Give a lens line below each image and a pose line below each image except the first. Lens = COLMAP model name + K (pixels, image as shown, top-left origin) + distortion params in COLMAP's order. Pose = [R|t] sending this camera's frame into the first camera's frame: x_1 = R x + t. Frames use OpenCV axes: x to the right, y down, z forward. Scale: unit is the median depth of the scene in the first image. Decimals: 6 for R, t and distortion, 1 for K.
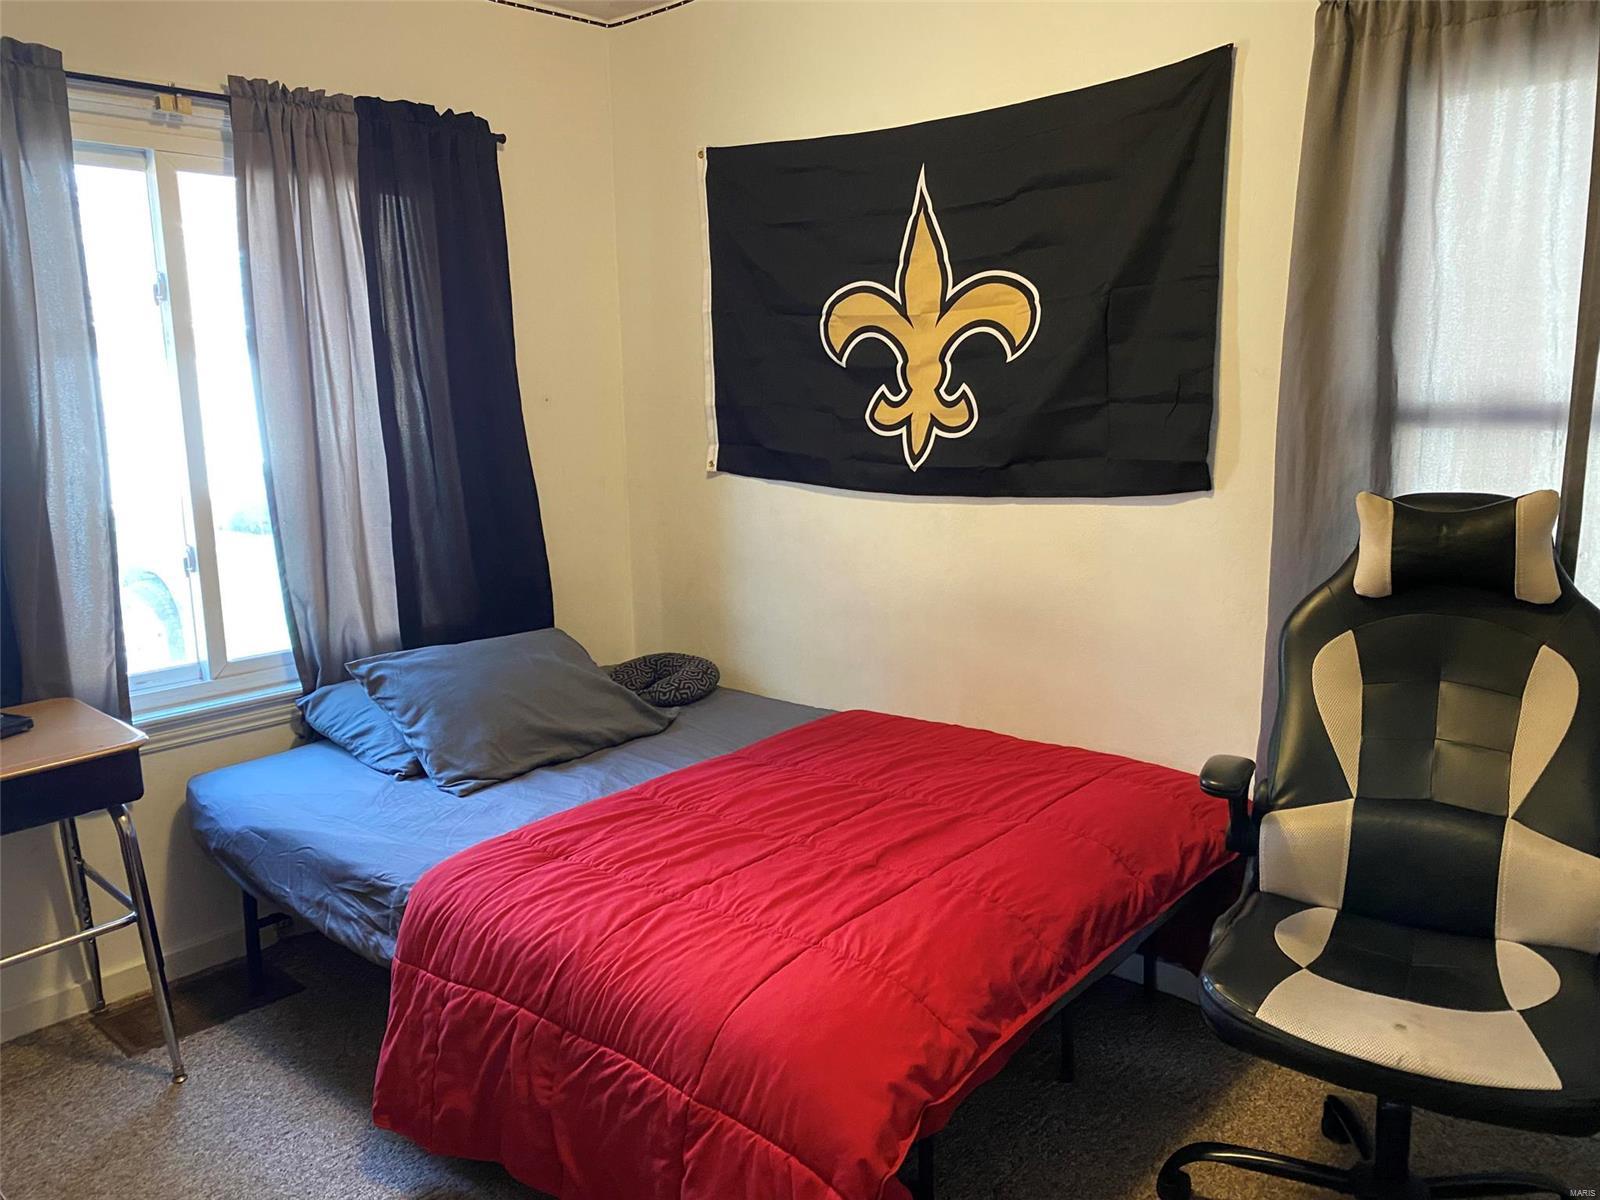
lens RADIAL K [[1218.2, 0, 793.1], [0, 1218.2, 603.8], [0, 0, 1]] dist [0.084708, -0.099708]
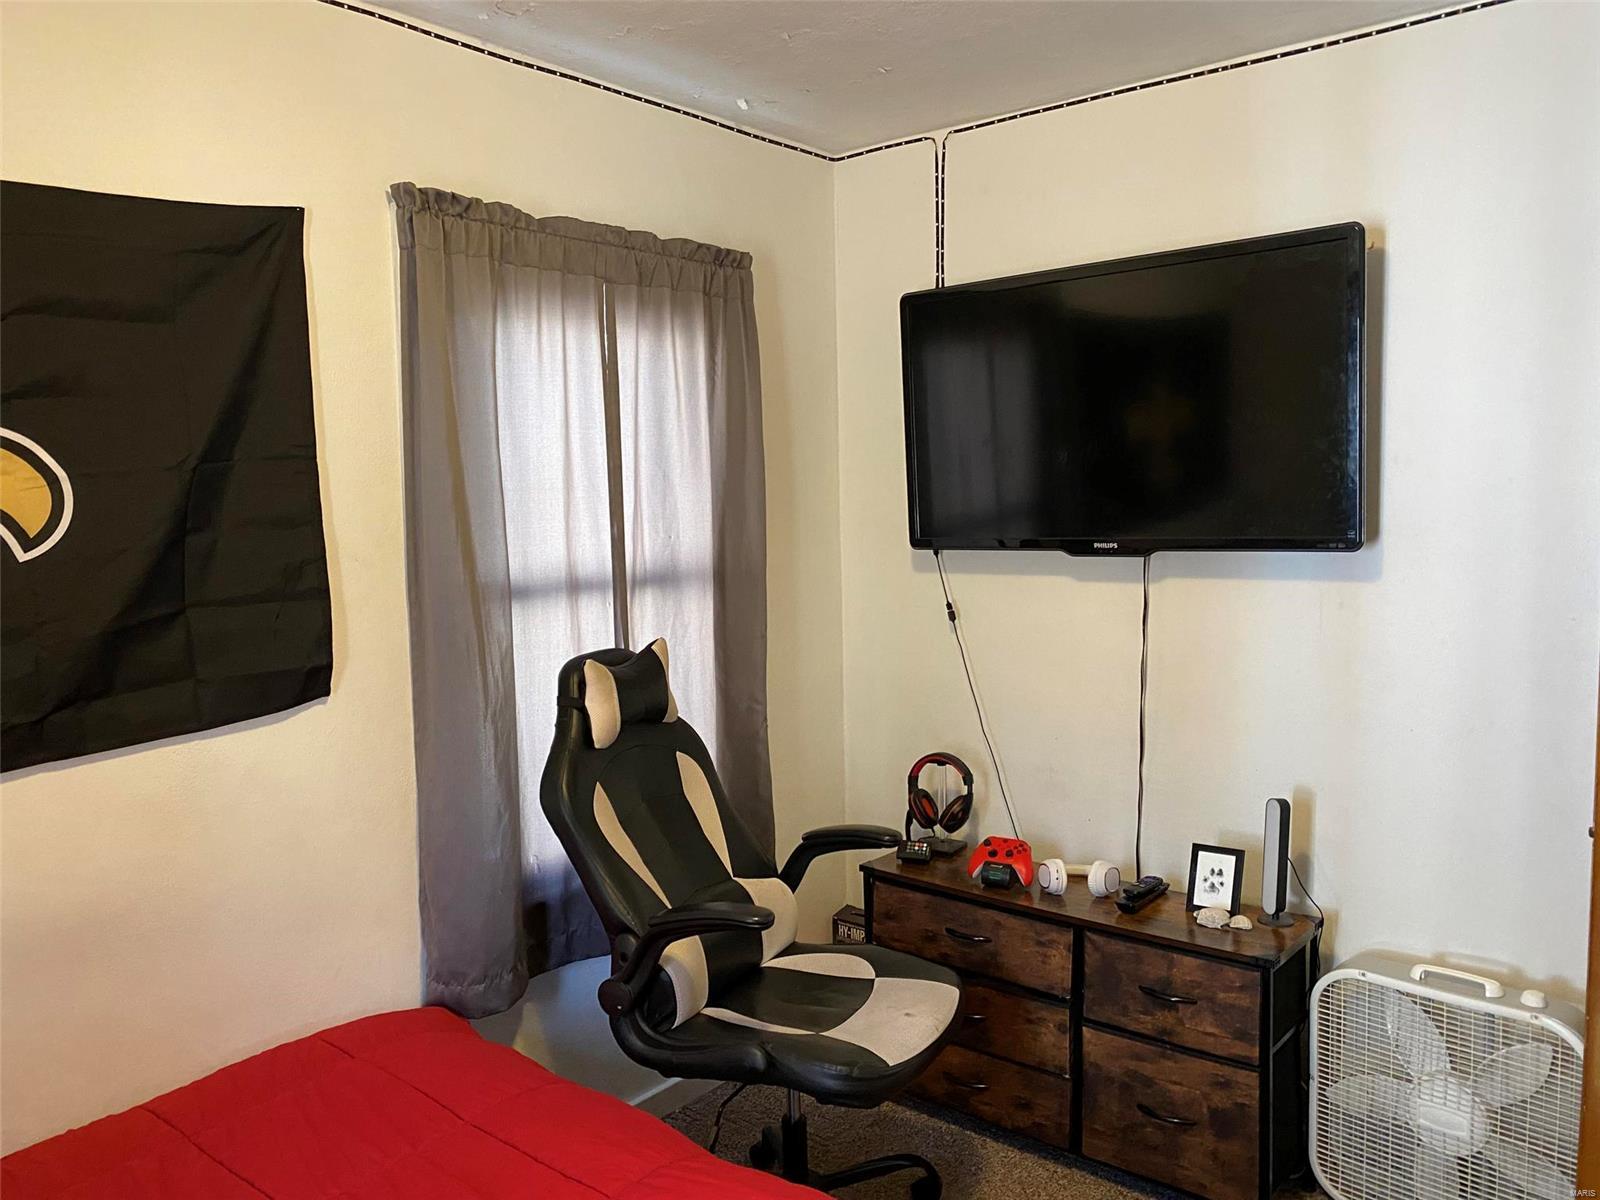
lens RADIAL K [[1218.2, 0, 797.8], [0, 1218.2, 605.8], [0, 0, 1]] dist [0.084708, -0.099708]
pose [[-0.017597, -0.065047, 0.997727, -0.311543], [0.222442, 0.972618, 0.067334, -0.080941], [-0.974787, 0.223121, -0.002646, 0.383511]]
